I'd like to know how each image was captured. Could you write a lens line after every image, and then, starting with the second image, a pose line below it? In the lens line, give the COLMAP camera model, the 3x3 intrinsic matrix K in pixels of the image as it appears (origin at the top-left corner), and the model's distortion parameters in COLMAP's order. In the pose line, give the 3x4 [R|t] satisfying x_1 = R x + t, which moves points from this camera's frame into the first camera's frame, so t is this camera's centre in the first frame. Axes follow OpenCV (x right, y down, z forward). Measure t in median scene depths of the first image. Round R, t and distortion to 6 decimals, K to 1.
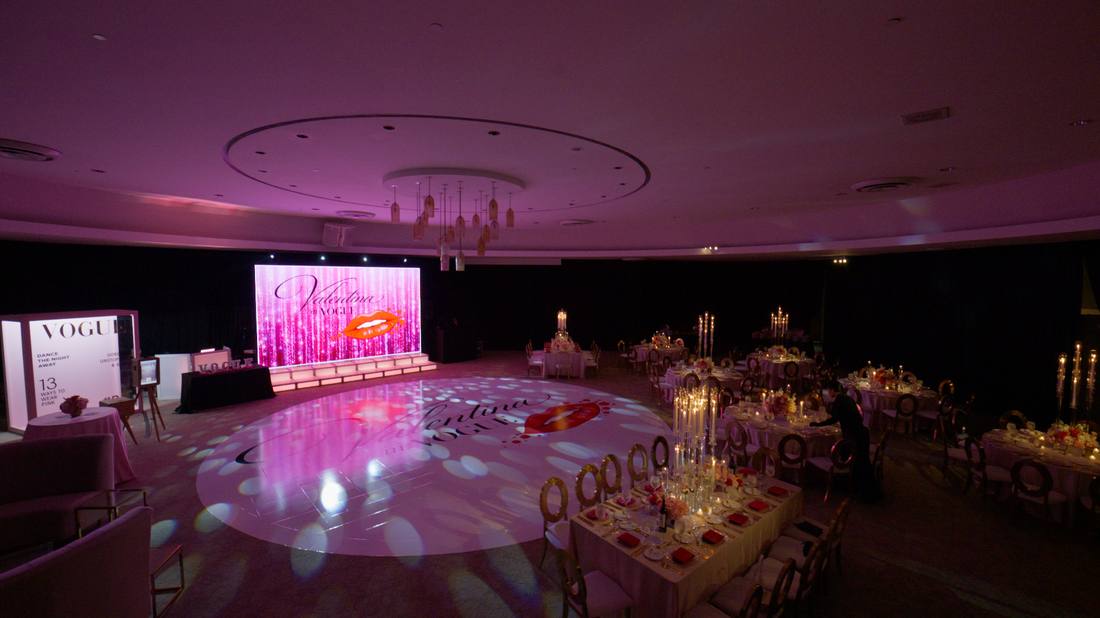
lens RADIAL K [[451.4, 0, 549.7], [0, 451.4, 307.3], [0, 0, 1]] dist [-0.002290, 0.000772]
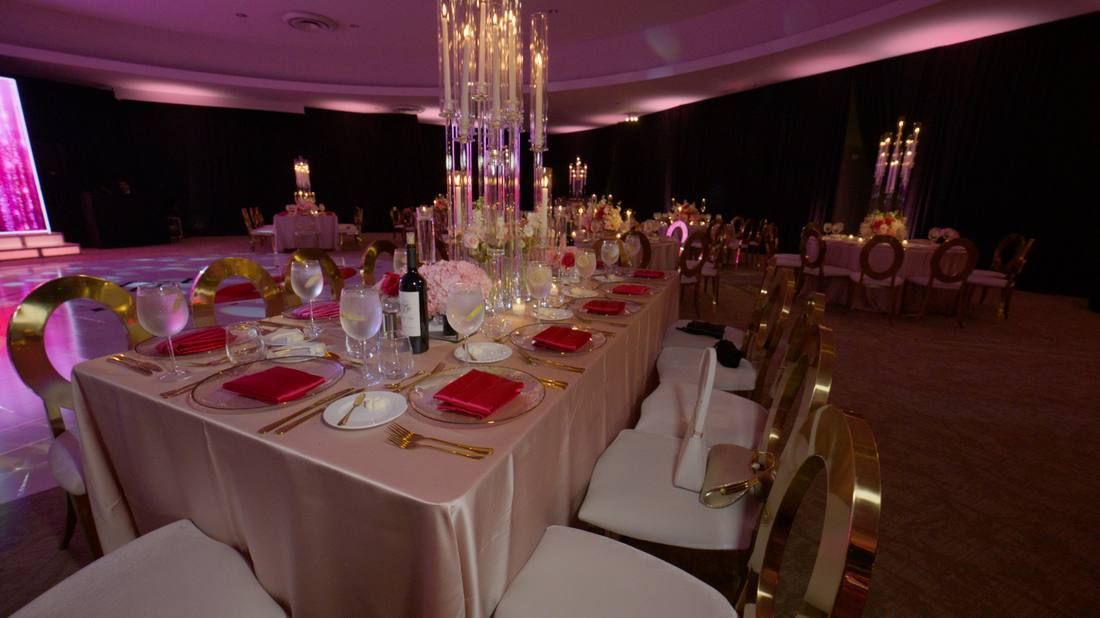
lens RADIAL K [[451.4, 0, 546.8], [0, 451.4, 307.6], [0, 0, 1]] dist [-0.002290, 0.000772]
pose [[0.901806, -0.090268, 0.422609, 0.057951], [0.013378, 0.983303, 0.181482, 0.116747], [-0.431934, -0.158008, 0.887956, 0.194081]]
